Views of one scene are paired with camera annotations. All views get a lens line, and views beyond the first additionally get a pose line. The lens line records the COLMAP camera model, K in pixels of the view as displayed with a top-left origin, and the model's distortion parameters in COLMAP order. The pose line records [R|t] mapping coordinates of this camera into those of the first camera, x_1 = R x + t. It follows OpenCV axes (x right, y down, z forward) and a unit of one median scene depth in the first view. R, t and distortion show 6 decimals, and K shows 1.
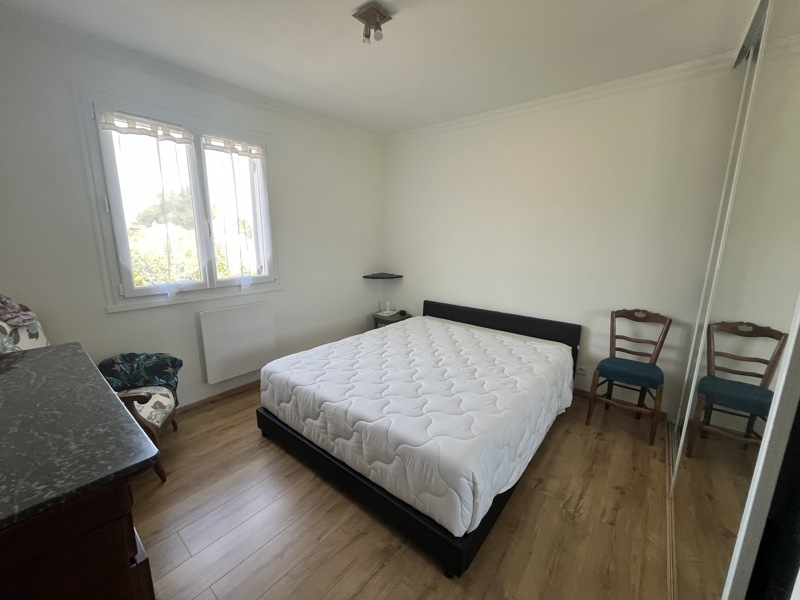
lens RADIAL K [[322.0, 0, 400.0], [0, 322.0, 300.0], [0, 0, 1]] dist [-0.000284, 0.000312]
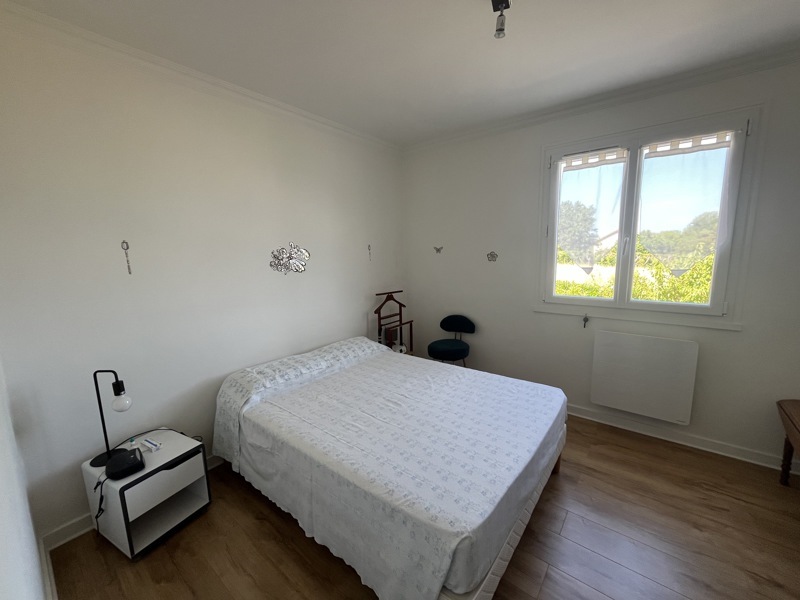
lens RADIAL K [[322.0, 0, 400.0], [0, 322.0, 300.0], [0, 0, 1]] dist [-0.000284, 0.000312]
pose [[0.007647, 0.143580, -0.989609, 0.364049], [-0.184264, 0.972894, 0.139731, -0.079323], [0.982847, 0.181281, 0.033896, 0.355994]]
